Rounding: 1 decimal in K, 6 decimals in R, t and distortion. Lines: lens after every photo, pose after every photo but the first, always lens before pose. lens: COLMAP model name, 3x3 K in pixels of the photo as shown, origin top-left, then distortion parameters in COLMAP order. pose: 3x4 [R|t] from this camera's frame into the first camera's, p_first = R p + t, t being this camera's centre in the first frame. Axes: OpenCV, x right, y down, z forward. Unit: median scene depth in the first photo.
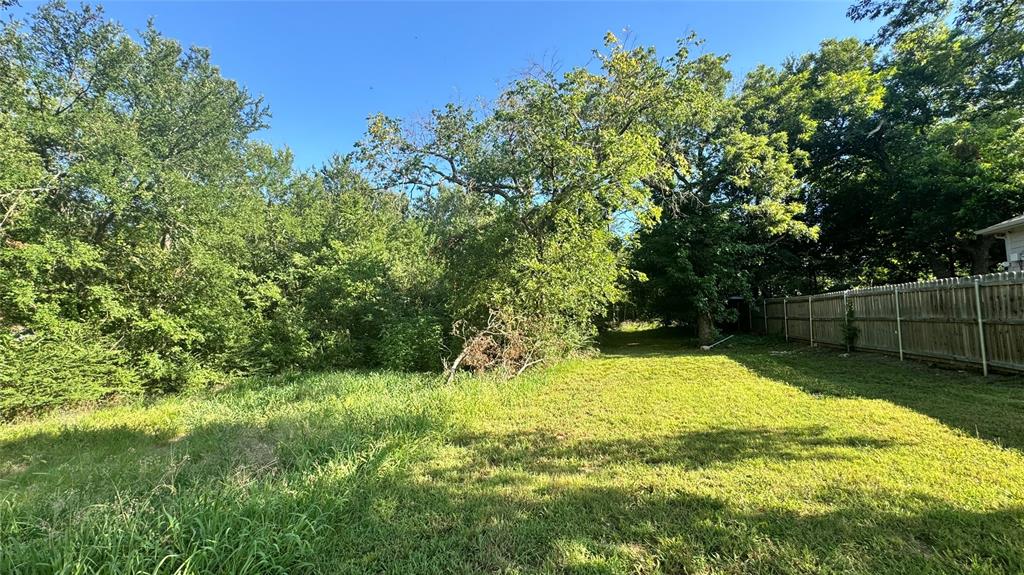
lens RADIAL K [[412.0, 0, 512.4], [0, 412.0, 285.4], [0, 0, 1]] dist [-0.000841, 0.000111]
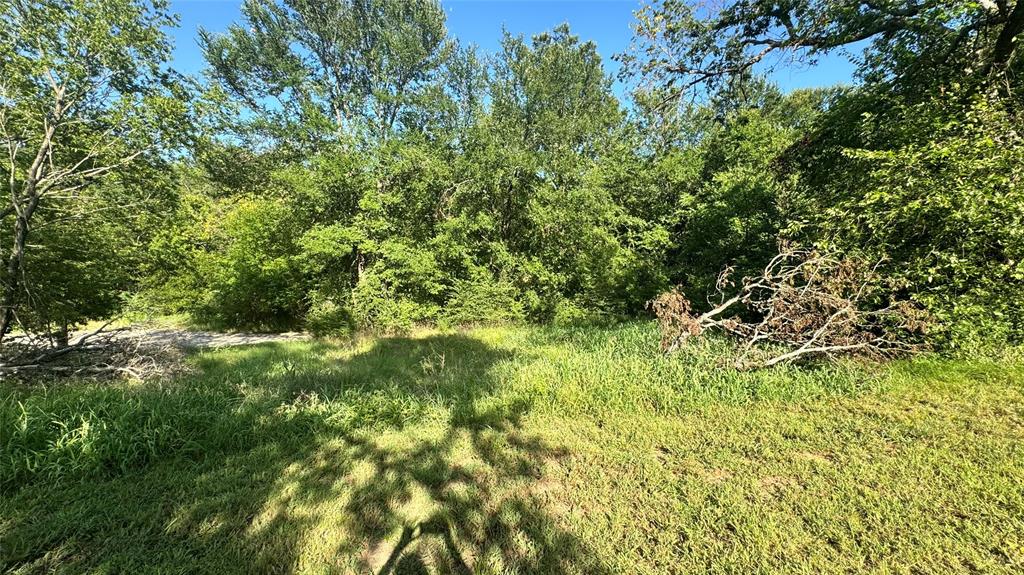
lens RADIAL K [[412.0, 0, 512.4], [0, 412.0, 285.4], [0, 0, 1]] dist [-0.000841, 0.000111]
pose [[0.483387, 0.039932, -0.874495, 0.220810], [0.085710, 0.992001, 0.092674, 0.018850], [0.871201, -0.119750, 0.476098, 0.286851]]
